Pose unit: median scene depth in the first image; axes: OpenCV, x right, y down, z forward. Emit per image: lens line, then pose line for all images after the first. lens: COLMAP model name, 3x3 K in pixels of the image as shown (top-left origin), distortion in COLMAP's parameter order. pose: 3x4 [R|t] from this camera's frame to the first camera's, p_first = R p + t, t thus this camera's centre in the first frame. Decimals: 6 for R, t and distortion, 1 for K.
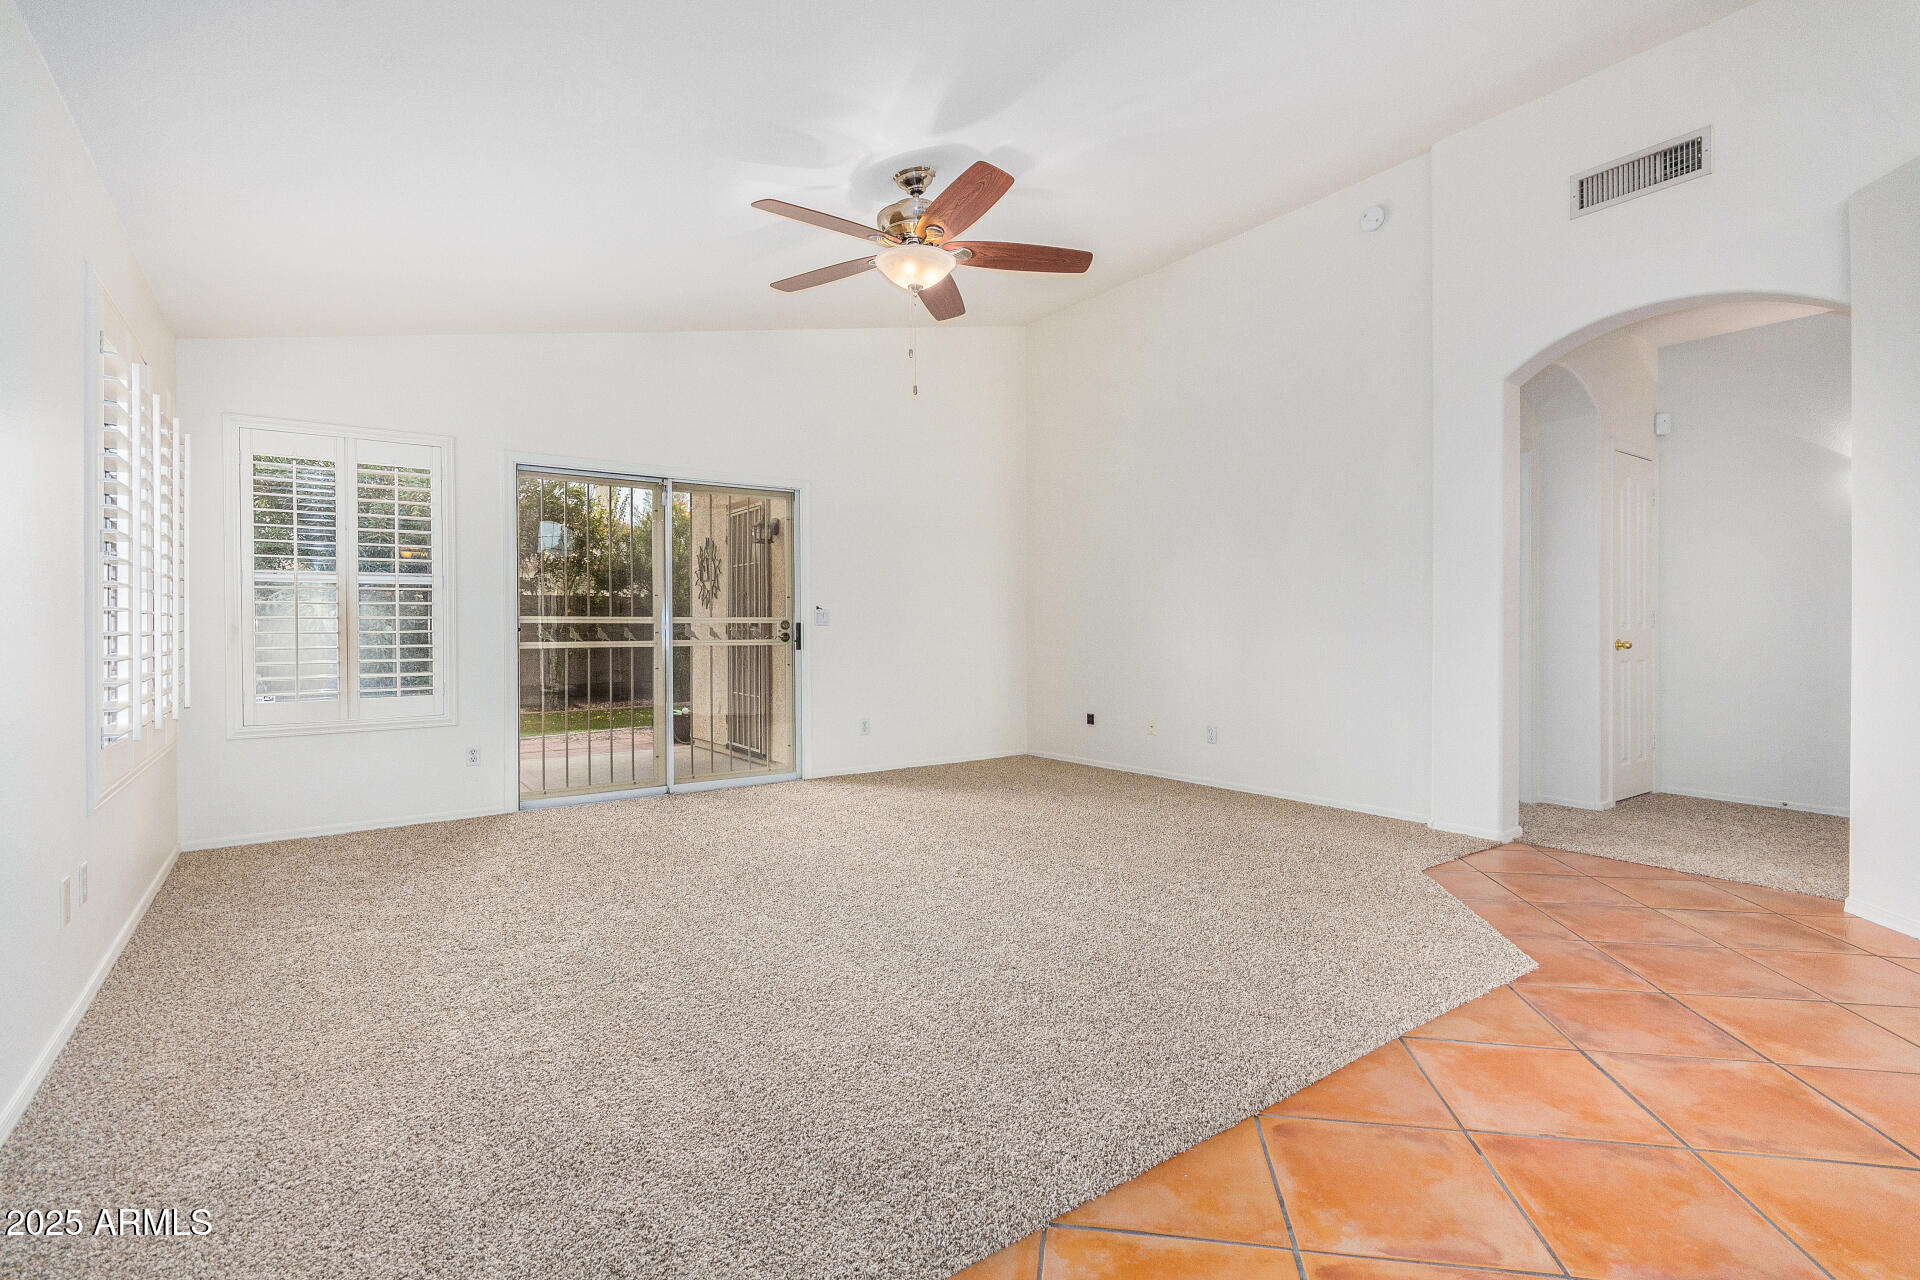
lens RADIAL K [[888.6, 0, 965.7], [0, 888.6, 630.6], [0, 0, 1]] dist [0.002929, 0.000008]
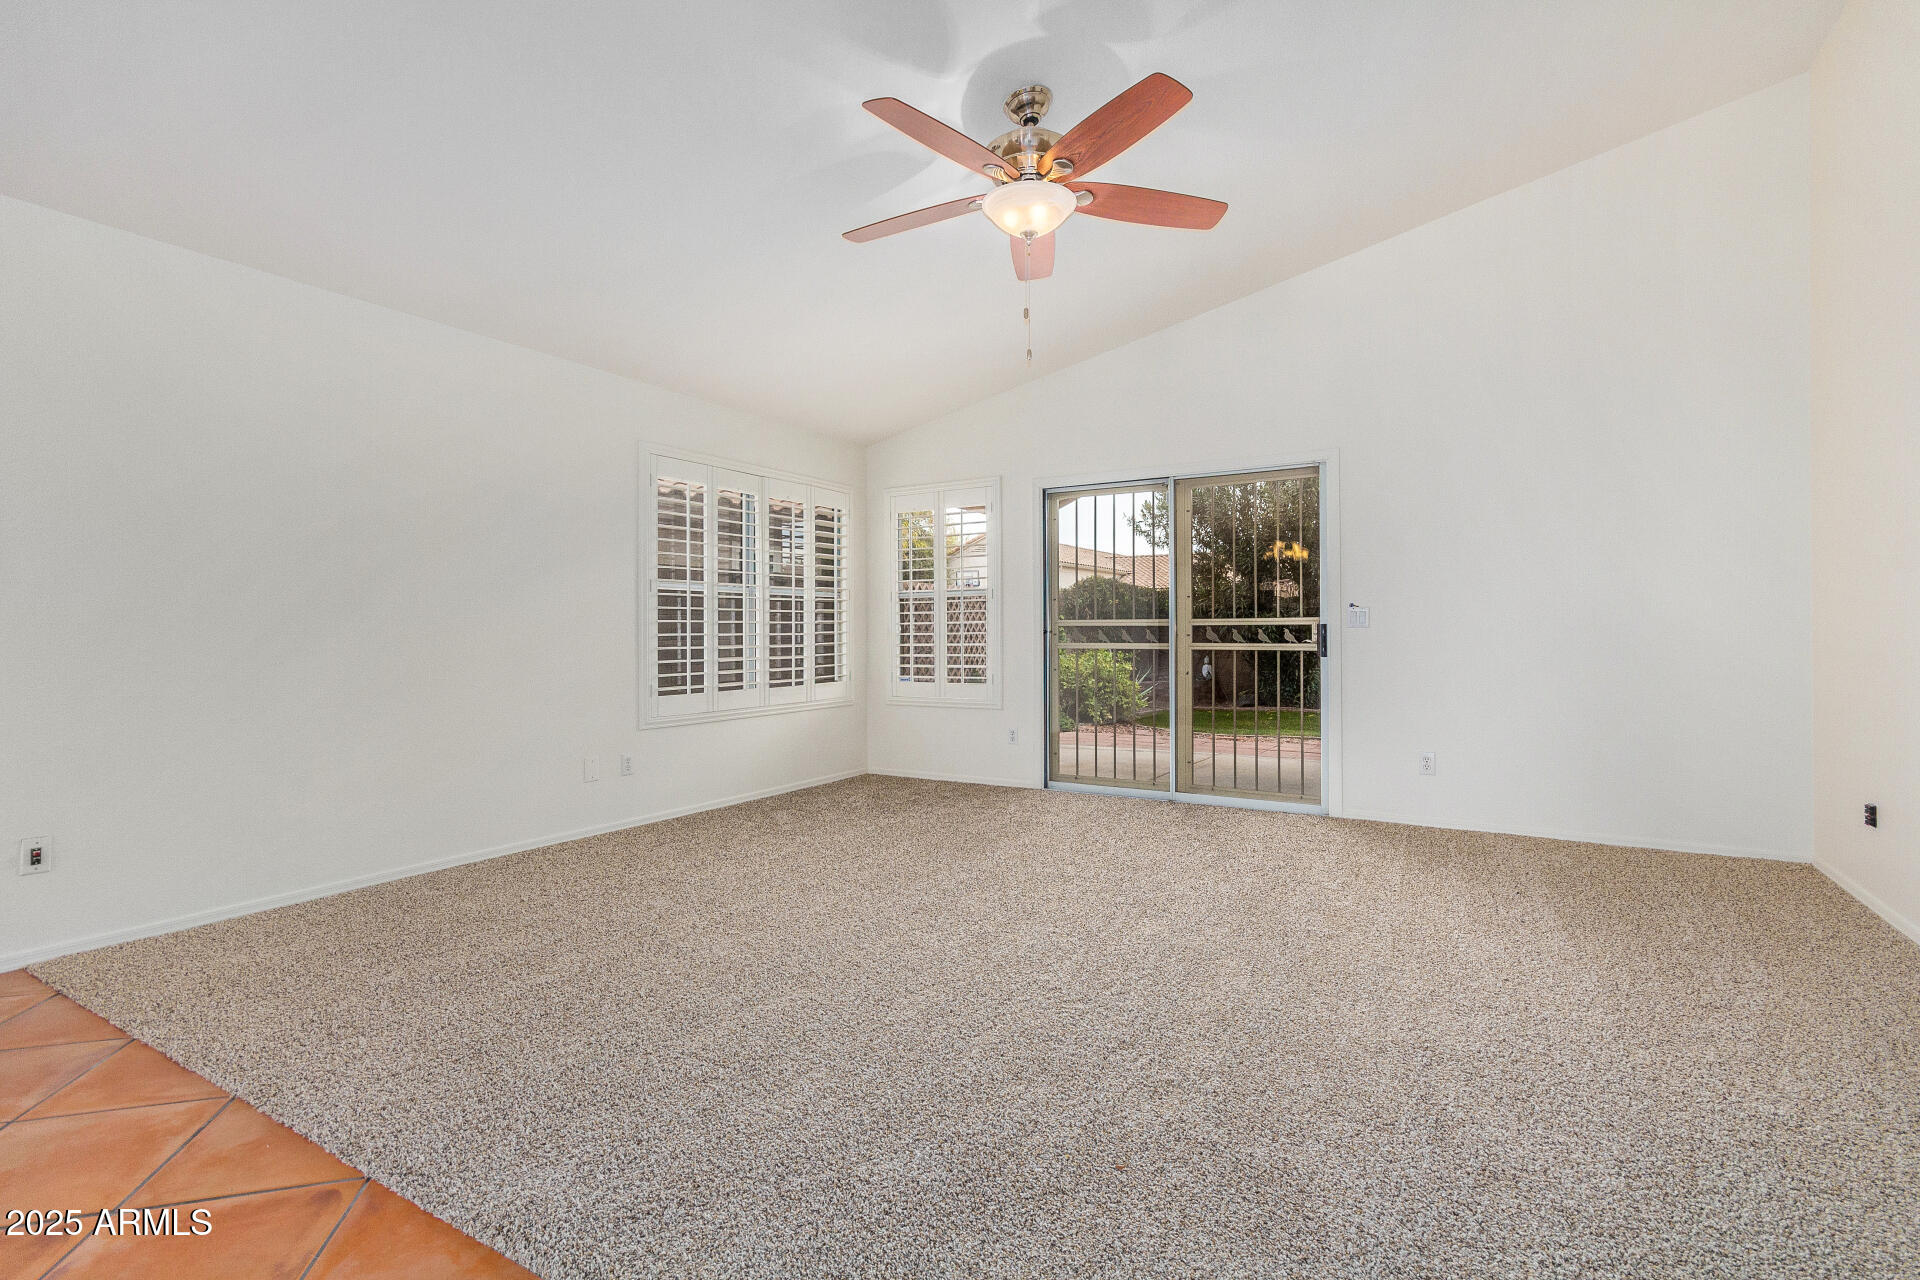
lens RADIAL K [[885.5, 0, 960.0], [0, 885.5, 634.6], [0, 0, 1]] dist [-0.001664, -0.000332]
pose [[0.391995, 0.004764, -0.919955, 0.528545], [-0.000527, 0.999988, 0.004954, -0.003477], [0.919967, -0.001457, 0.391992, 0.459766]]
